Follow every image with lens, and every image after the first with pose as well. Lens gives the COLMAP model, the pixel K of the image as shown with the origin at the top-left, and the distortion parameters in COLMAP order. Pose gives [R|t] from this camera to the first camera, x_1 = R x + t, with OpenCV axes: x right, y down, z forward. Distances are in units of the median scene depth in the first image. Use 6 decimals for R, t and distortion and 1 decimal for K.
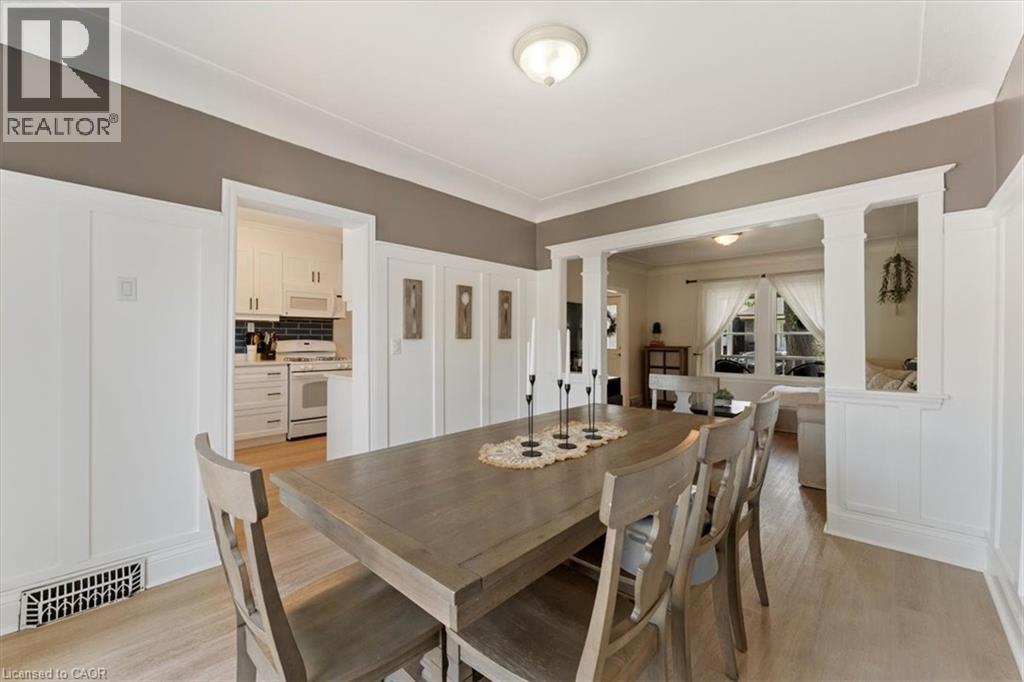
lens RADIAL K [[419.7, 0, 517.4], [0, 419.7, 334.8], [0, 0, 1]] dist [0.000064, -0.000404]
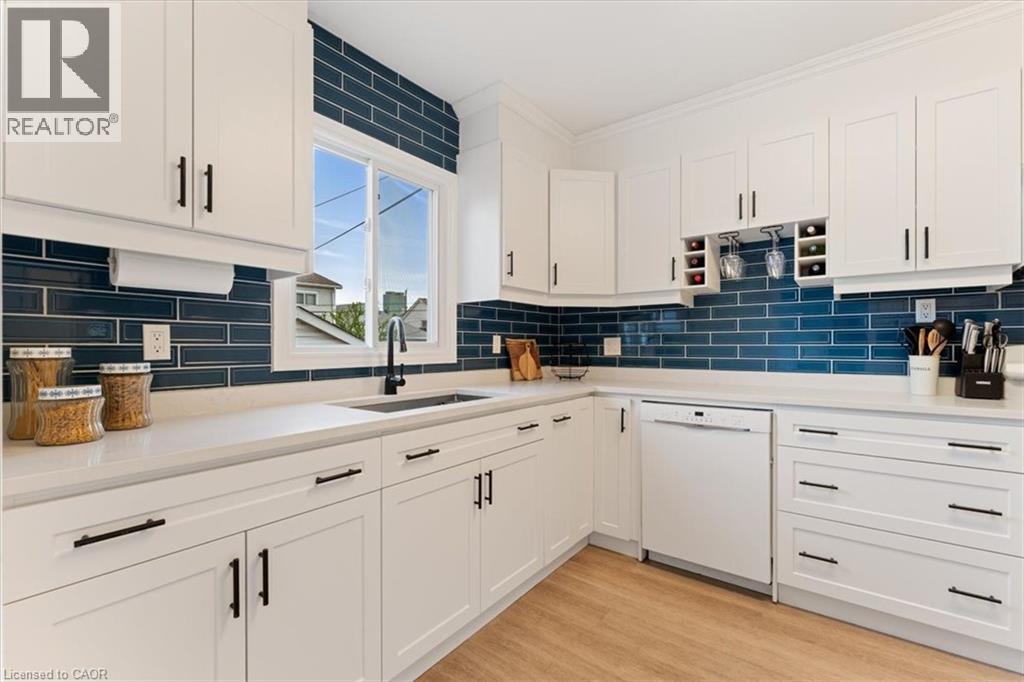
lens RADIAL K [[436.4, 0, 507.9], [0, 436.4, 346.5], [0, 0, 1]] dist [-0.005381, -0.000874]
pose [[0.084666, -0.003858, -0.996402, -0.263459], [0.003257, 0.999988, -0.003595, 0.016348], [0.996404, -0.002941, 0.084677, 0.577059]]
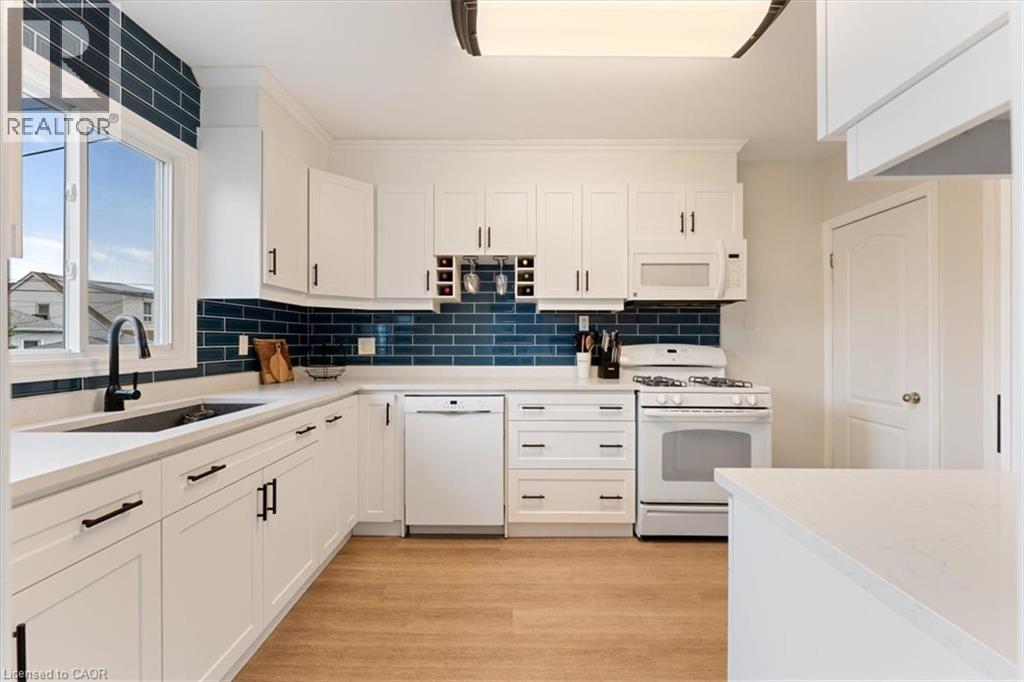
lens RADIAL K [[436.4, 0, 508.6], [0, 436.4, 340.9], [0, 0, 1]] dist [-0.005381, -0.000874]
pose [[0.666175, -0.002007, -0.745792, -0.238459], [0.004467, 0.999989, 0.001300, 0.006955], [0.745782, -0.004197, 0.666177, 0.501367]]
